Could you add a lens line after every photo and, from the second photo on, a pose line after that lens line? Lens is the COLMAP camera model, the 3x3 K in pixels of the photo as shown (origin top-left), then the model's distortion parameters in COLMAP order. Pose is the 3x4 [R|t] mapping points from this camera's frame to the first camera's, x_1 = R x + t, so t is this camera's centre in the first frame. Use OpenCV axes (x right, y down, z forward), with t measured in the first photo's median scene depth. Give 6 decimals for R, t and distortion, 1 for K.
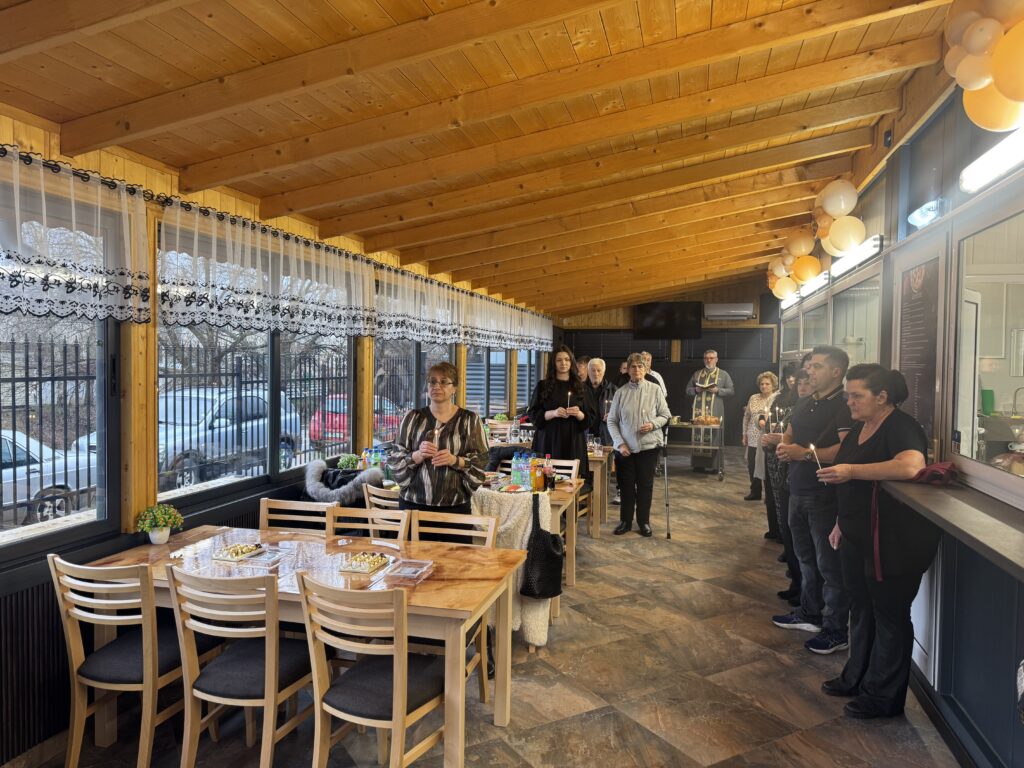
lens RADIAL K [[730.8, 0, 514.3], [0, 730.8, 387.8], [0, 0, 1]] dist [0.056562, 0.001152]
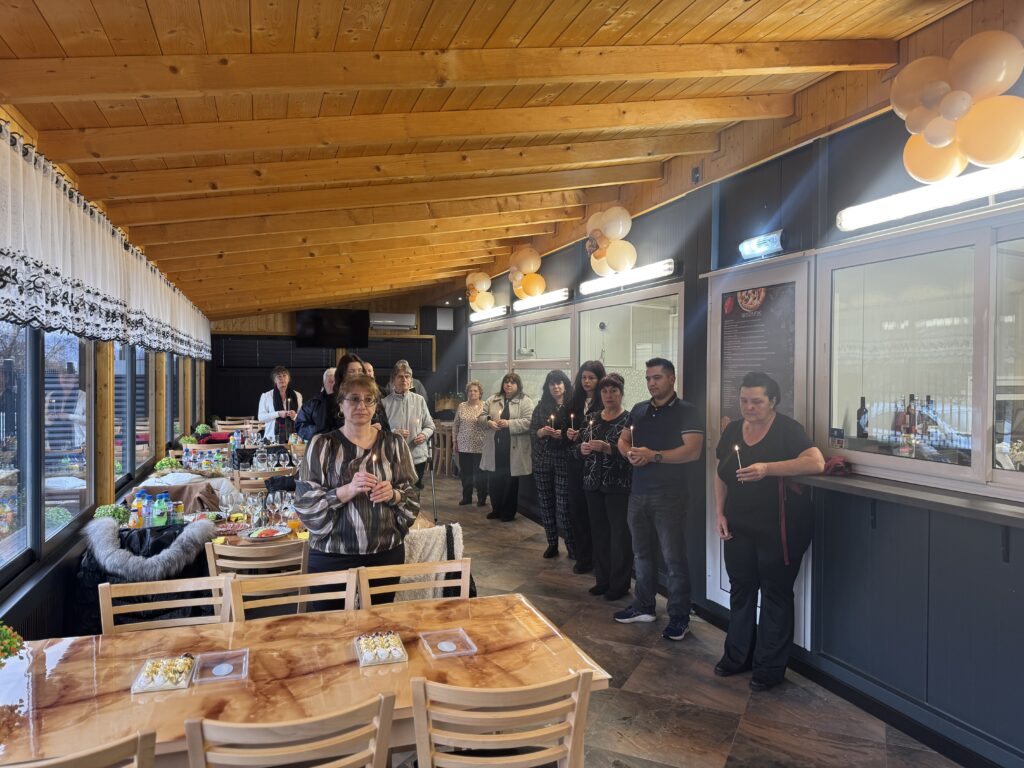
lens RADIAL K [[723.3, 0, 510.7], [0, 723.3, 383.5], [0, 0, 1]] dist [0.172216, -0.266136]
pose [[0.838731, -0.014327, 0.544358, -0.356412], [0.024161, 0.999648, -0.010917, -0.010286], [-0.544010, 0.022309, 0.838782, 0.210245]]
